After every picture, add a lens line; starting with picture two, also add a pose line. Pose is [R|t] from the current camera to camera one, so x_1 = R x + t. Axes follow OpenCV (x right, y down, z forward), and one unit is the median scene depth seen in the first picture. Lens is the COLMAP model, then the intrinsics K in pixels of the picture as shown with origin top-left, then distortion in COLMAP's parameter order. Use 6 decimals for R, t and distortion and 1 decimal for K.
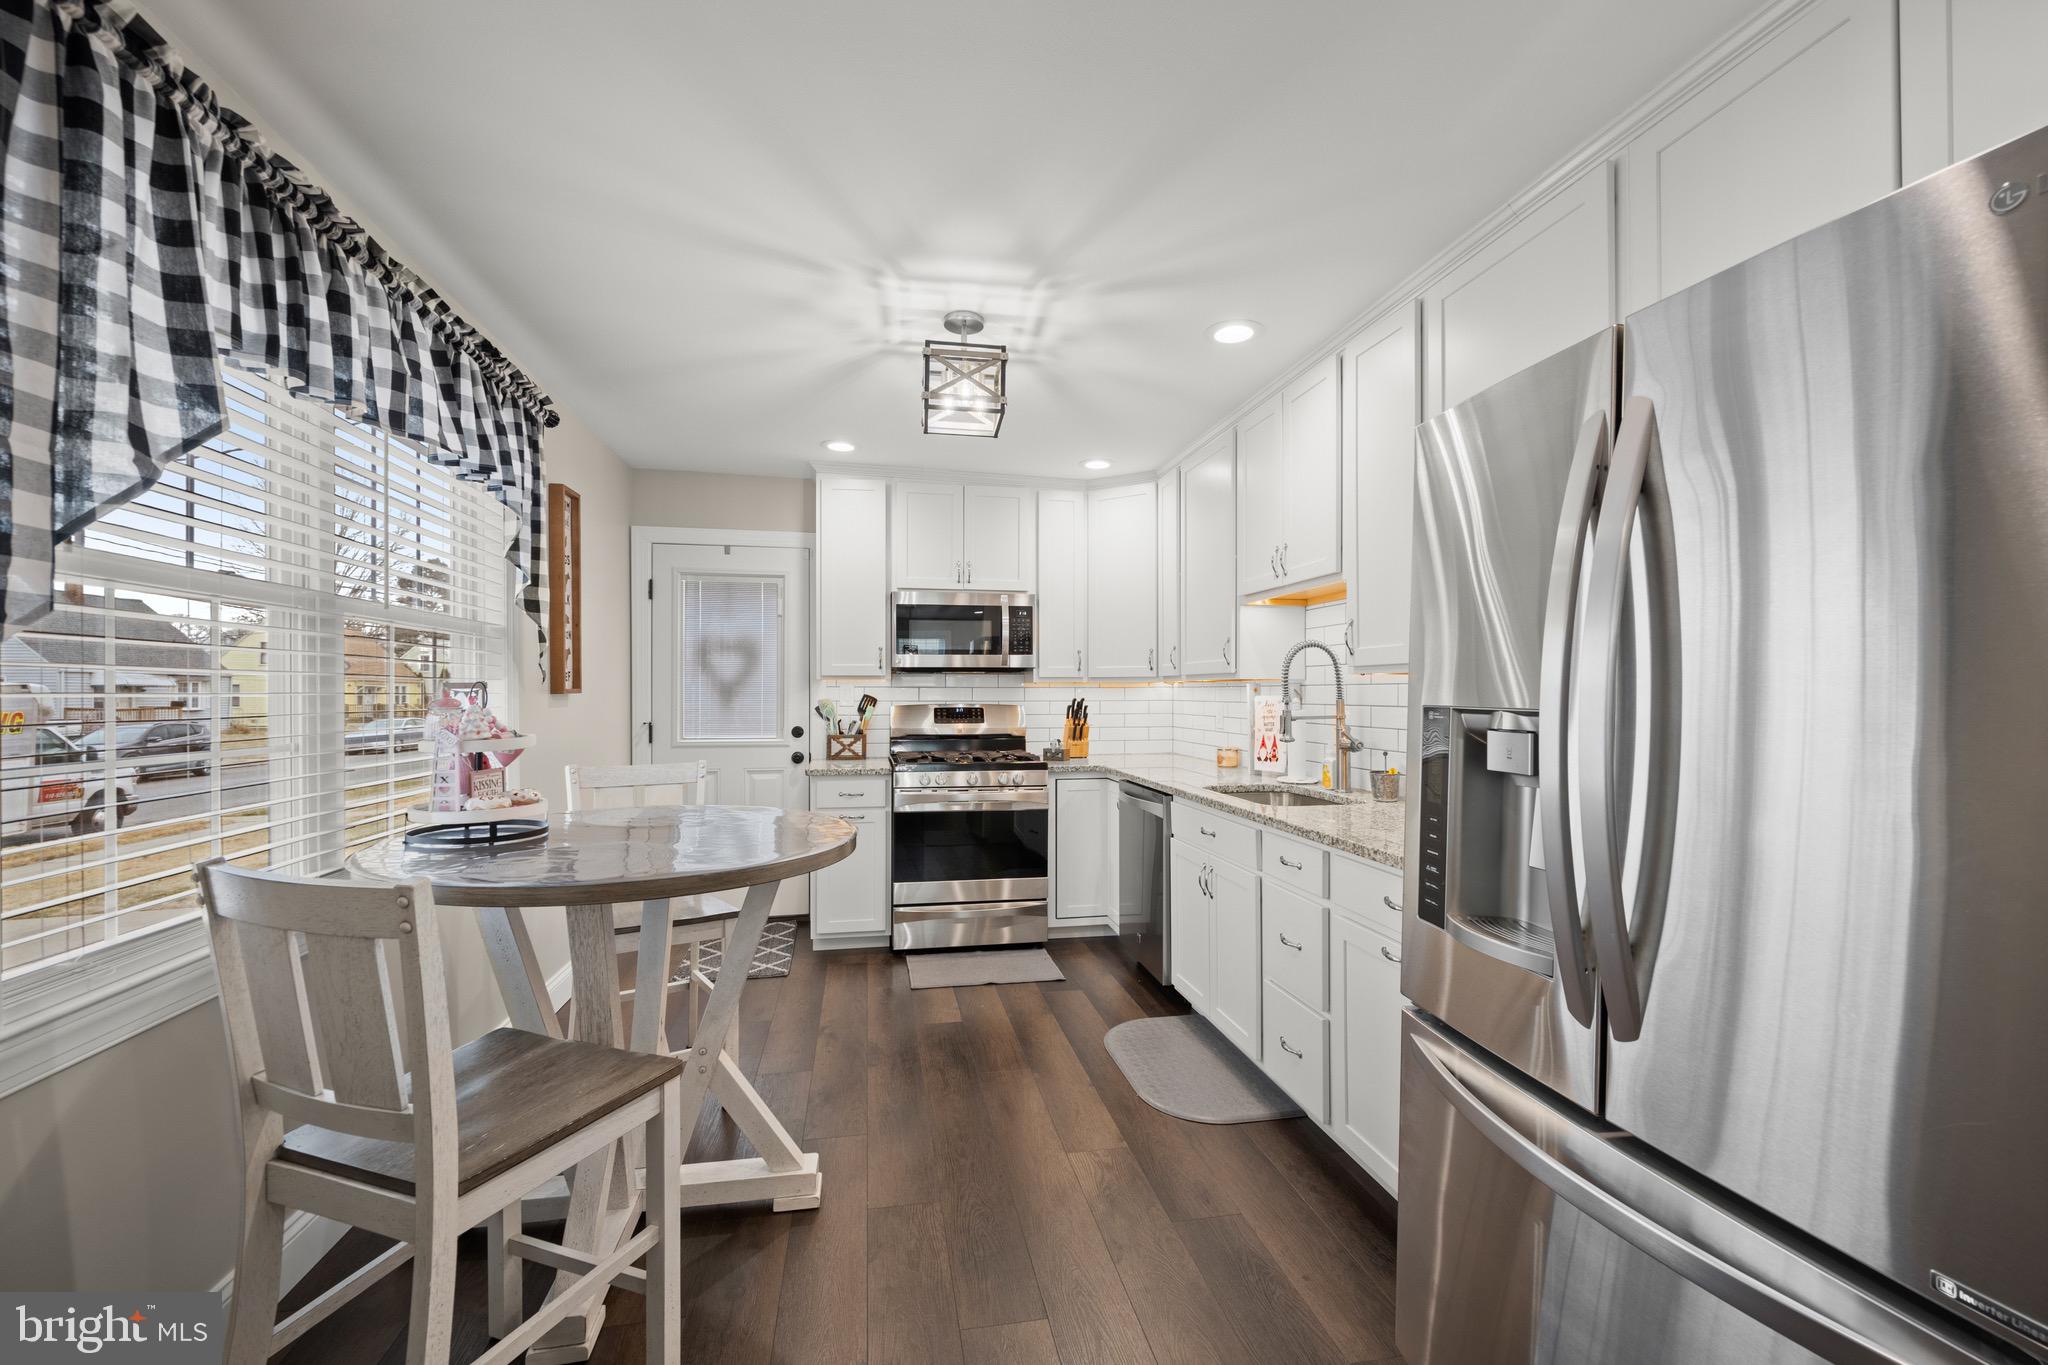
lens RADIAL K [[831.4, 0, 1024.0], [0, 831.4, 682.5], [0, 0, 1]] dist [0.000252, -0.000001]
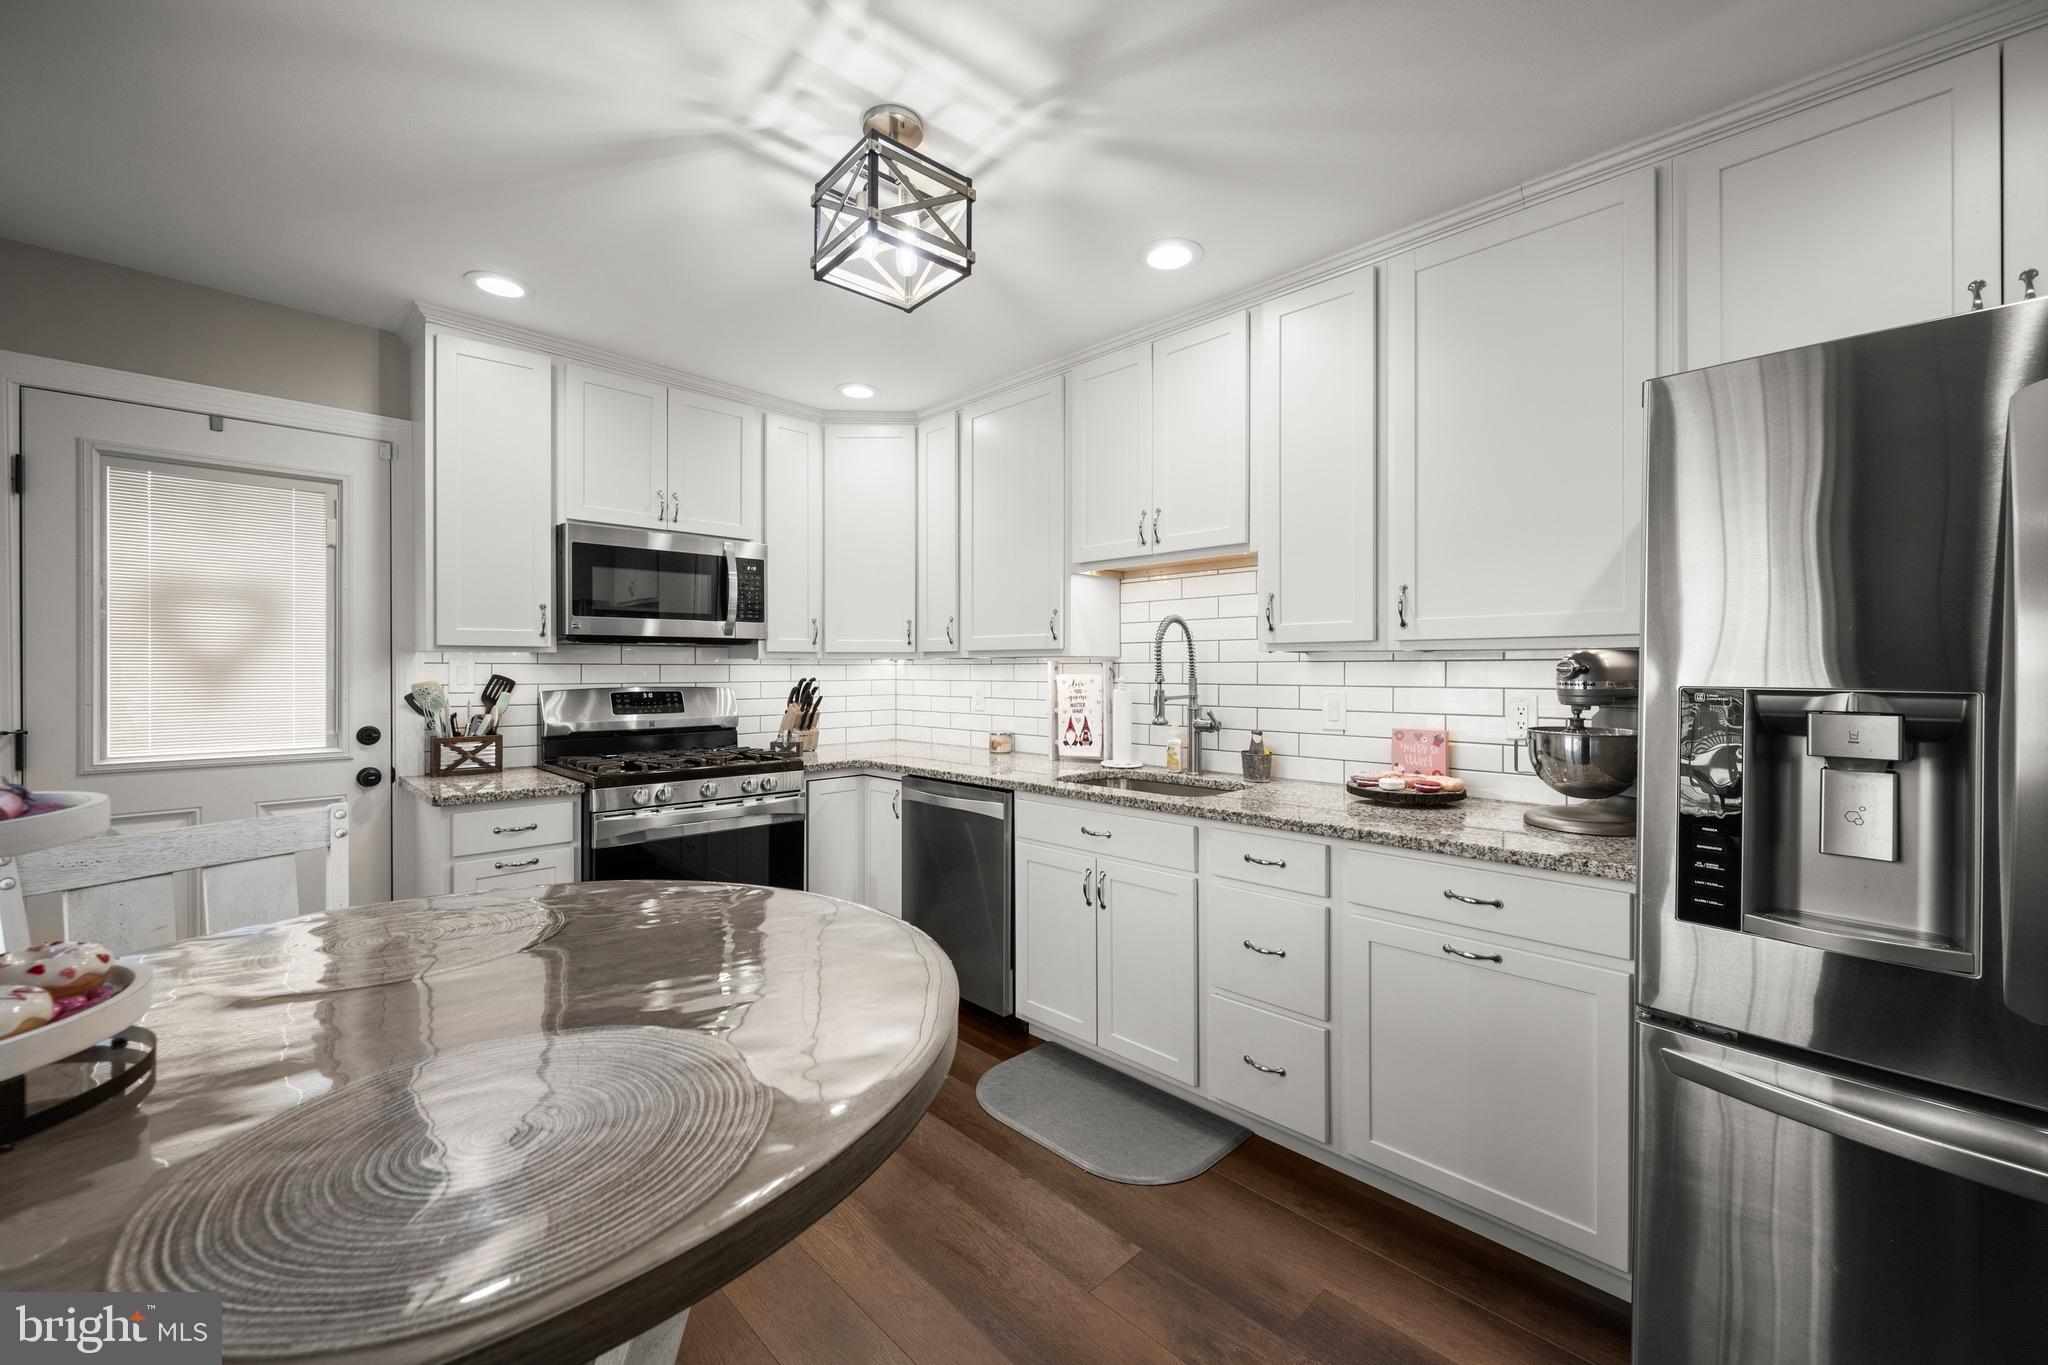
lens RADIAL K [[821.2, 0, 1029.7], [0, 821.2, 666.4], [0, 0, 1]] dist [0.001268, -0.000091]
pose [[0.832215, 0.000790, 0.554452, -0.221721], [-0.005090, 0.999968, 0.006214, 0.001576], [-0.554429, -0.007993, 0.832193, 0.236564]]
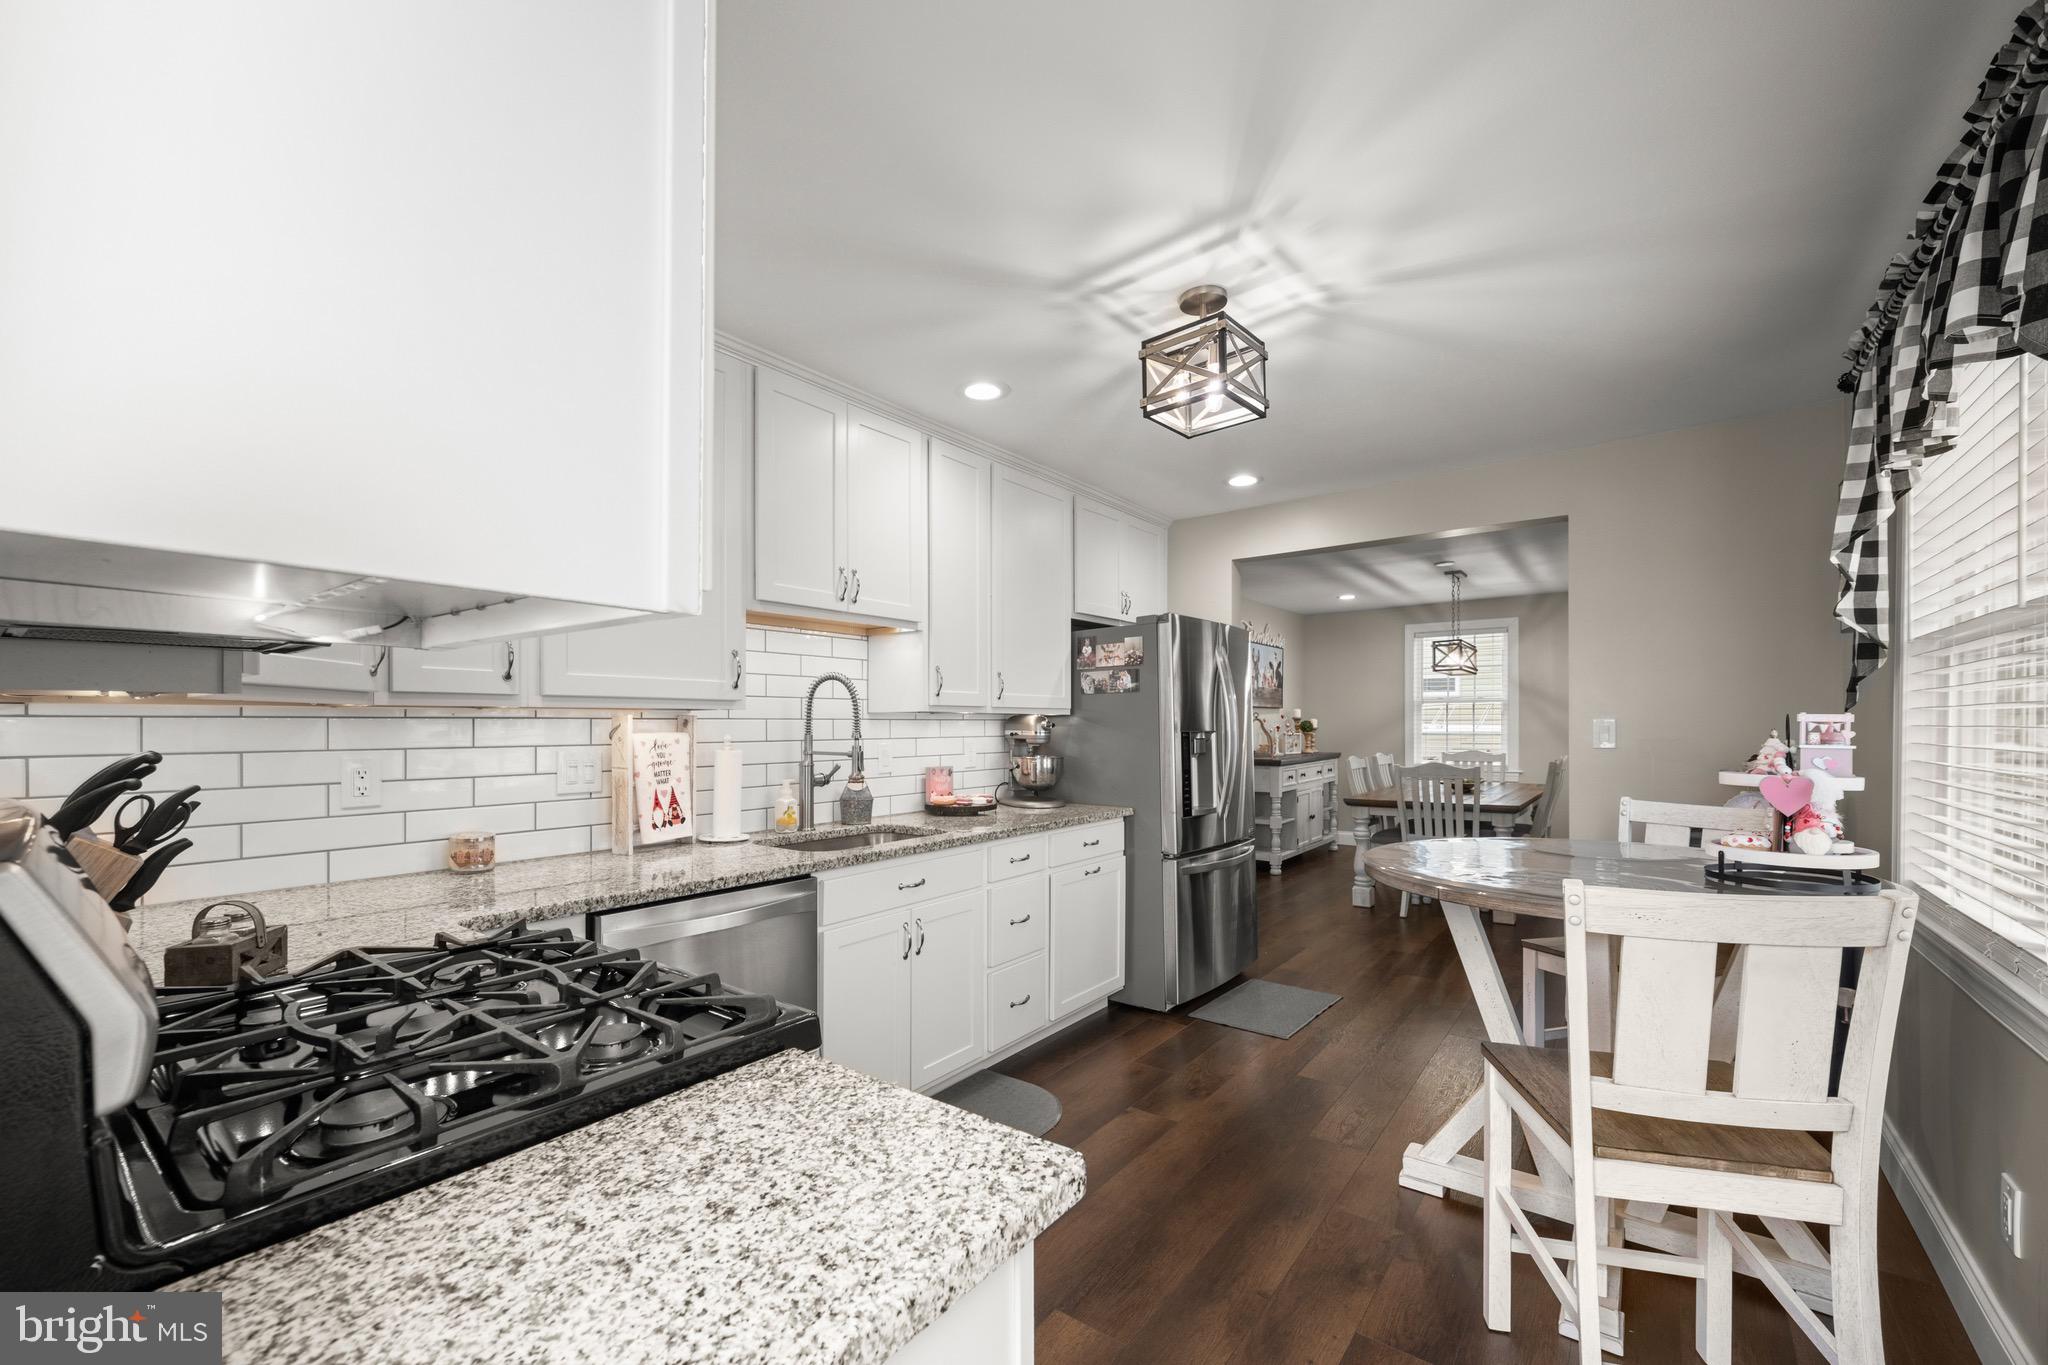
lens RADIAL K [[815.6, 0, 1026.6], [0, 815.6, 719.2], [0, 0, 1]] dist [-0.000791, -0.000061]
pose [[-0.666962, 0.005691, 0.745070, -0.365837], [-0.005582, 0.999905, -0.012634, 0.009864], [-0.745071, -0.012586, -0.666867, 1.070595]]
